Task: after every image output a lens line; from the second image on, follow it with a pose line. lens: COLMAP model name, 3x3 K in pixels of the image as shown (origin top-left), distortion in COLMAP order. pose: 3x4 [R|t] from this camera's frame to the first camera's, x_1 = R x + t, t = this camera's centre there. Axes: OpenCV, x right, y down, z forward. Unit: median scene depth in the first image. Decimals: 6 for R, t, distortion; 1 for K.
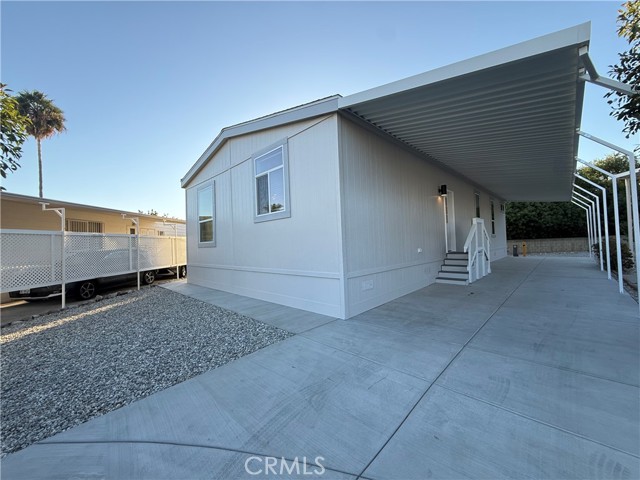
lens RADIAL K [[255.4, 0, 319.3], [0, 255.4, 237.2], [0, 0, 1]] dist [0.002097, -0.000402]
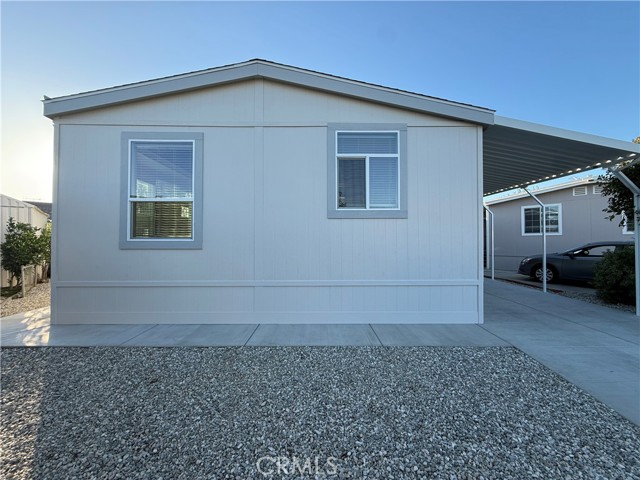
lens RADIAL K [[255.4, 0, 319.3], [0, 255.4, 238.5], [0, 0, 1]] dist [0.002097, -0.000402]
pose [[0.705242, 0.044363, 0.707577, -1.176042], [-0.046807, 0.998776, -0.015968, 0.021377], [-0.707420, -0.021858, 0.706456, 0.763021]]
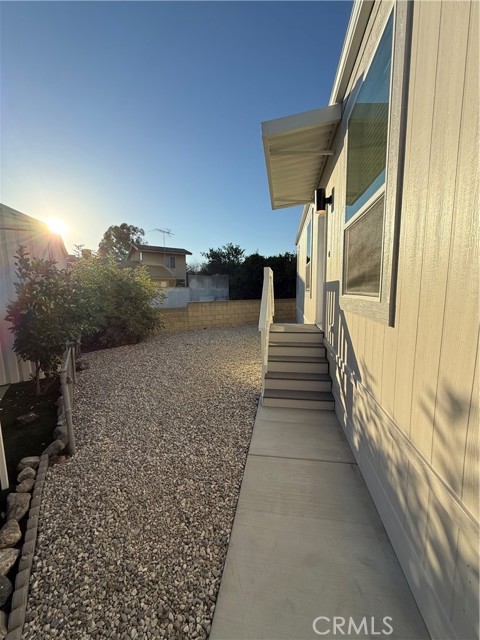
lens RADIAL K [[255.4, 0, 239.7], [0, 255.4, 320.4], [0, 0, 1]] dist [0.002097, -0.000402]
pose [[0.823810, -0.041753, 0.565326, -1.271181], [-0.031624, 0.992345, 0.119375, 0.046357], [-0.565983, -0.116220, 0.816184, 1.802831]]
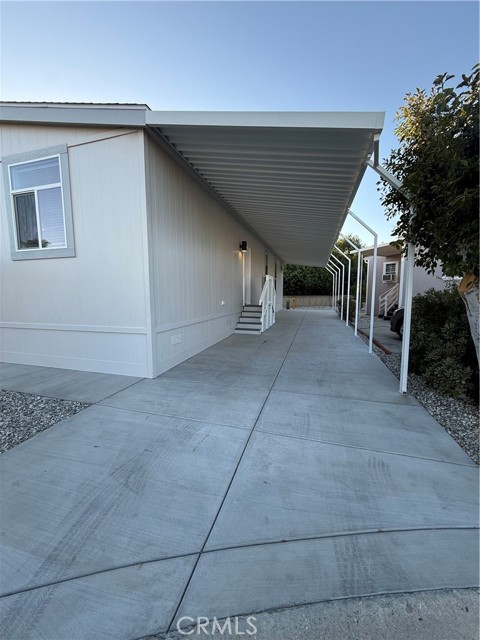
lens RADIAL K [[255.4, 0, 239.7], [0, 255.4, 319.5], [0, 0, 1]] dist [0.002097, -0.000402]
pose [[0.881483, -0.012686, 0.472045, -0.053498], [-0.043670, 0.993165, 0.108239, 0.005092], [-0.470192, -0.116025, 0.874904, 0.092752]]
